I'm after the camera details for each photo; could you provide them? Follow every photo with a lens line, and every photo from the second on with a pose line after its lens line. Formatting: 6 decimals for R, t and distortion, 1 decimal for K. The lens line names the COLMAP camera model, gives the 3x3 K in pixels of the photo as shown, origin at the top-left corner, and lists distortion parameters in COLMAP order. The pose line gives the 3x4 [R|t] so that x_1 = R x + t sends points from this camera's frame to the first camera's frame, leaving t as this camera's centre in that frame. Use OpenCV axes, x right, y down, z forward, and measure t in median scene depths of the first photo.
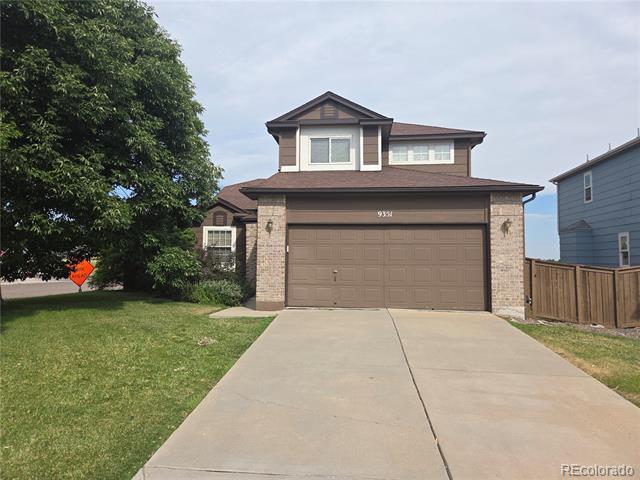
lens RADIAL K [[425.3, 0, 320.0], [0, 425.3, 240.0], [0, 0, 1]] dist [0.046972, -0.003263]
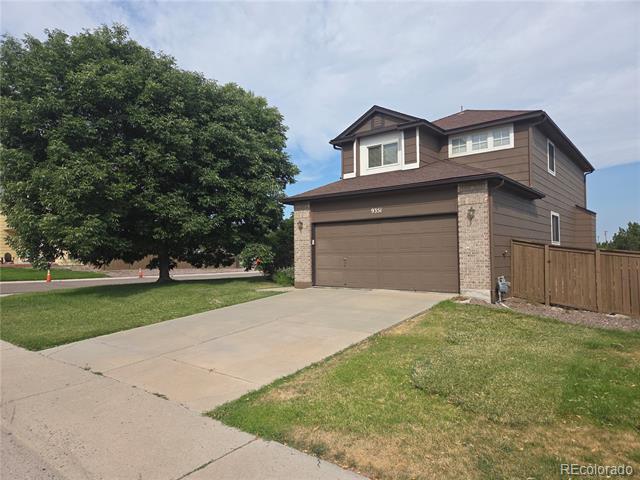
lens RADIAL K [[425.3, 0, 320.0], [0, 425.3, 240.0], [0, 0, 1]] dist [0.046972, -0.003263]
pose [[0.841848, -0.036918, -0.538450, 0.646422], [0.046173, 0.998927, 0.003701, 0.009956], [0.537736, -0.027978, 0.842649, -0.092754]]
